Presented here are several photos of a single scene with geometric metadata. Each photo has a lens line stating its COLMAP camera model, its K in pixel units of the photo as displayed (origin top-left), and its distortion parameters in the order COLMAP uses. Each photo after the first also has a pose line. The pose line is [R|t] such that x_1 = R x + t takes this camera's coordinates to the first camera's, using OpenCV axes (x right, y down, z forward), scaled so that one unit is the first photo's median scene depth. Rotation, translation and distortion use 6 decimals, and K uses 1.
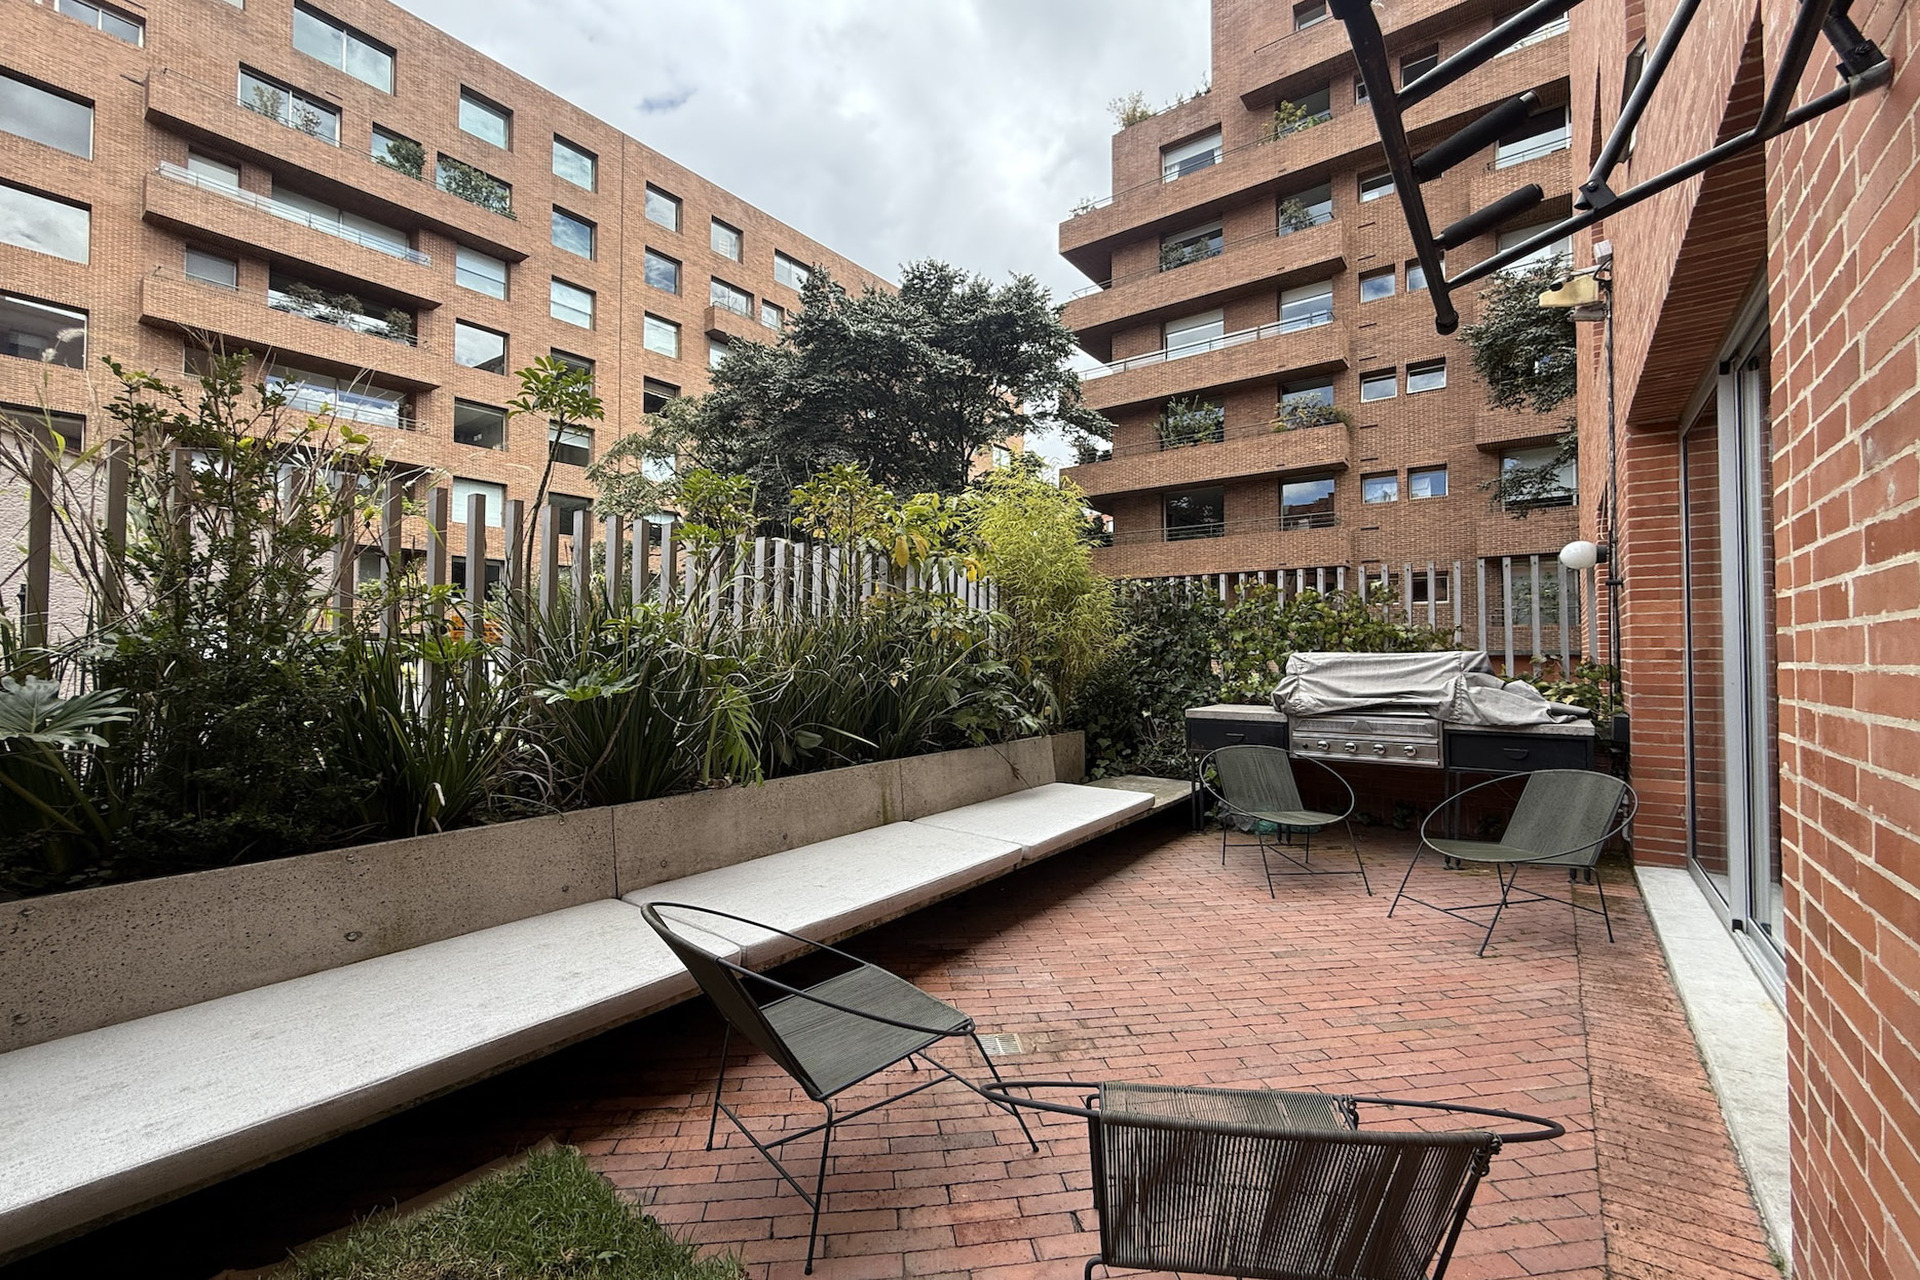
lens RADIAL K [[789.3, 0, 955.9], [0, 789.3, 635.2], [0, 0, 1]] dist [-0.001029, 0.000087]
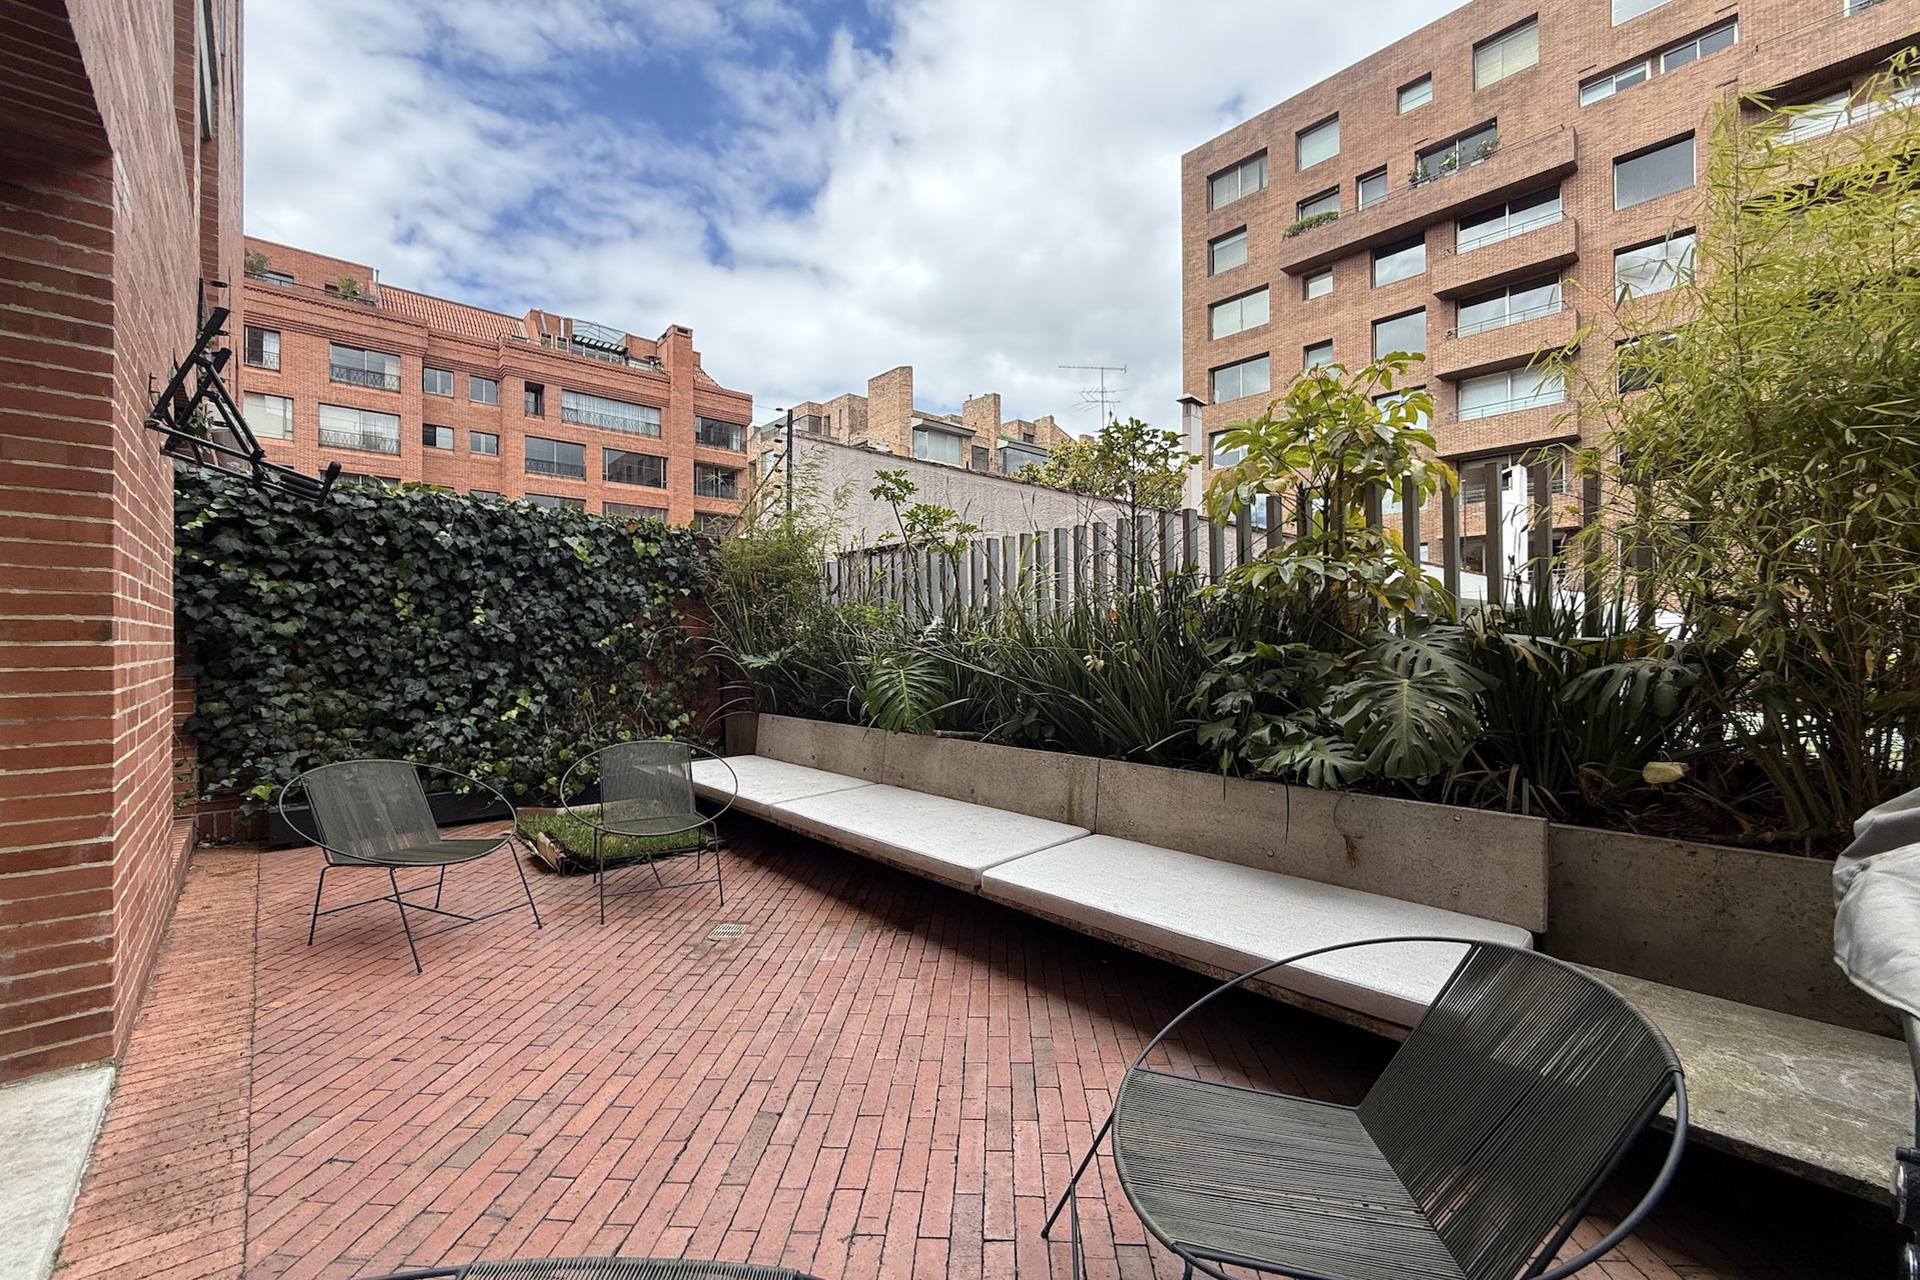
lens RADIAL K [[770.2, 0, 953.0], [0, 770.2, 641.1], [0, 0, 1]] dist [-0.000437, 0.000331]
pose [[-0.196079, -0.002482, -0.980585, 1.036442], [0.027629, 0.999586, -0.008055, 0.042981], [0.980199, -0.028672, -0.195929, 1.353497]]
